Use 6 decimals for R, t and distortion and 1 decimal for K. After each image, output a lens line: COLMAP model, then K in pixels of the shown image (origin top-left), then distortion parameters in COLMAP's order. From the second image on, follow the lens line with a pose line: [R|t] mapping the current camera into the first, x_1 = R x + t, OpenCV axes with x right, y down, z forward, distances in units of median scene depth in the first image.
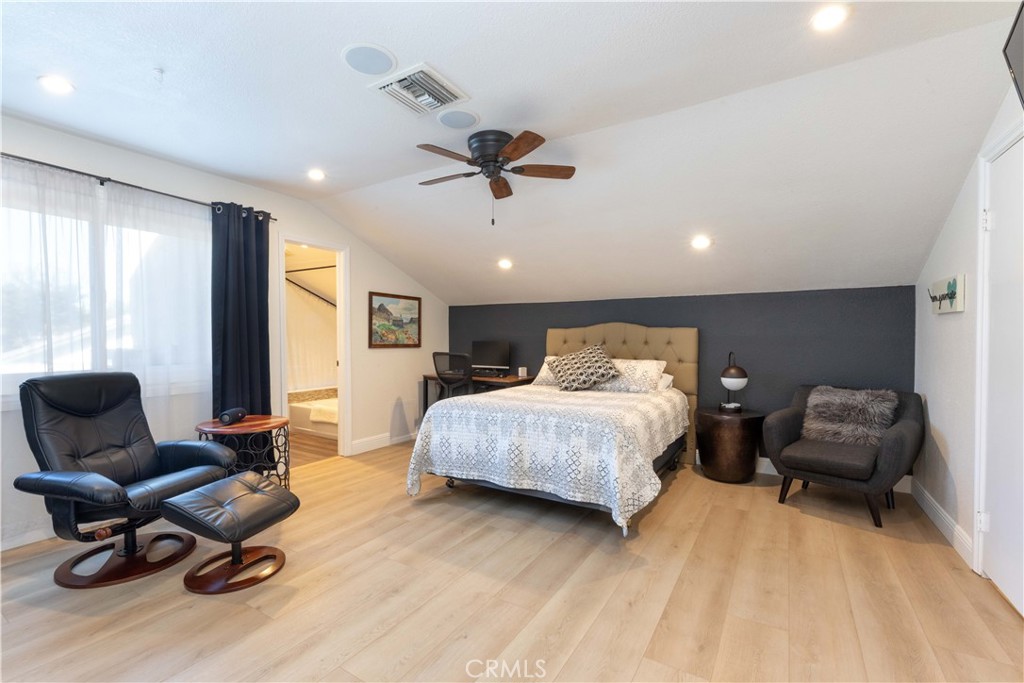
lens RADIAL K [[453.5, 0, 506.2], [0, 453.5, 346.2], [0, 0, 1]] dist [-0.000996, 0.000618]
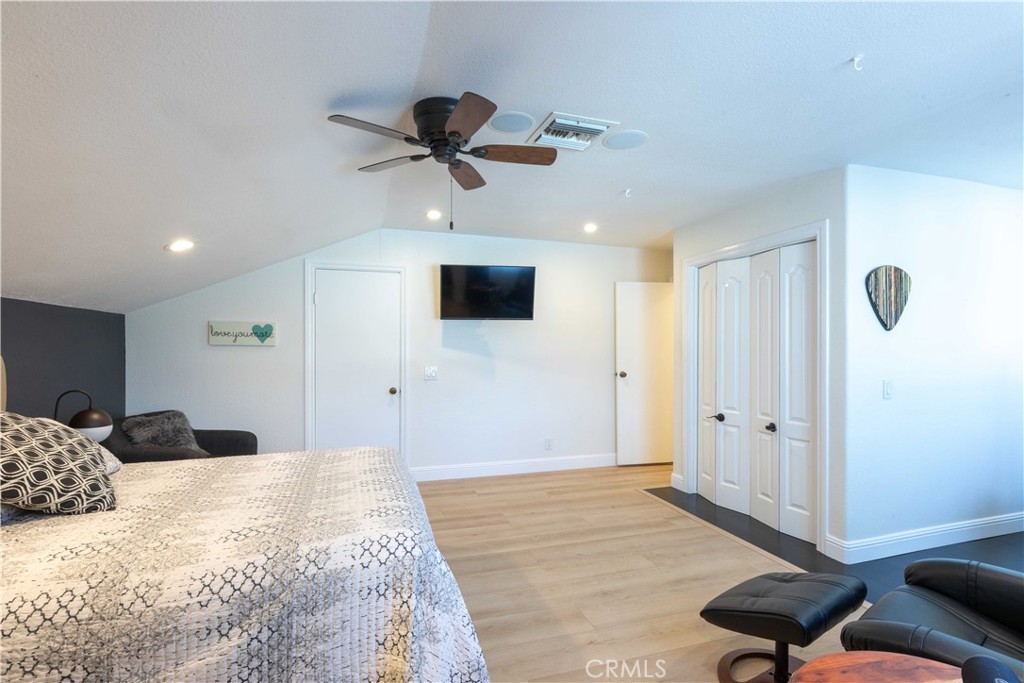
lens RADIAL K [[472.4, 0, 505.3], [0, 472.4, 347.0], [0, 0, 1]] dist [-0.002039, -0.000128]
pose [[-0.758055, 0.006397, 0.652159, -0.514271], [0.017372, 0.999795, 0.010386, -0.055105], [-0.651959, 0.019202, -0.758011, 1.271383]]
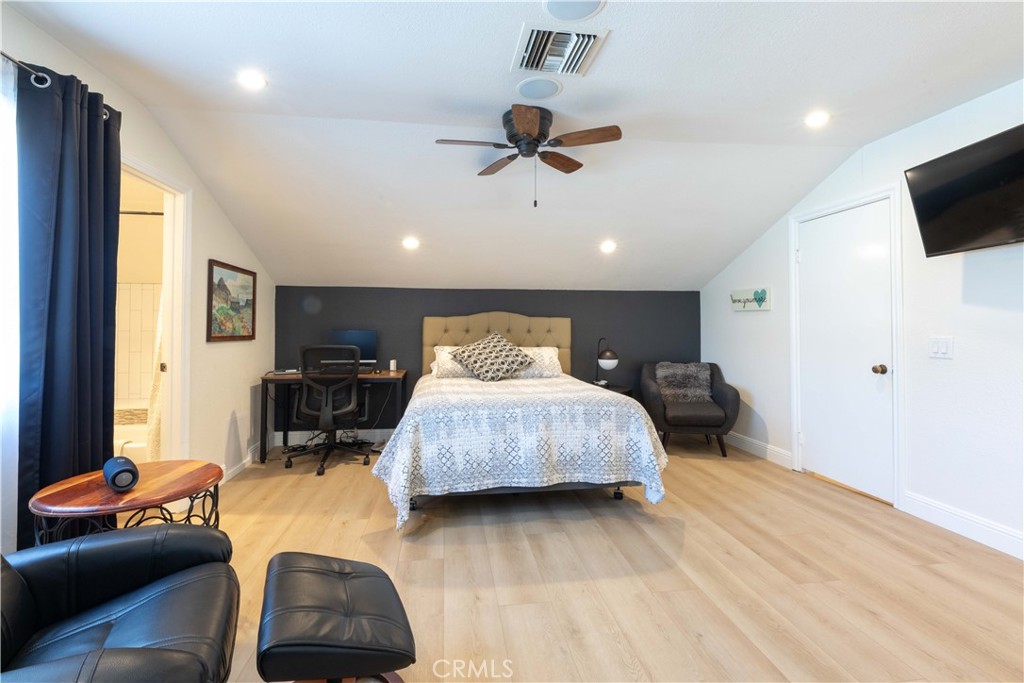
lens RADIAL K [[457.8, 0, 509.1], [0, 457.8, 315.9], [0, 0, 1]] dist [0.003566, -0.000049]
pose [[0.764151, 0.014035, 0.644884, -0.552574], [0.012718, 0.999241, -0.036817, -0.005587], [-0.644912, 0.036335, 0.763393, 0.258686]]
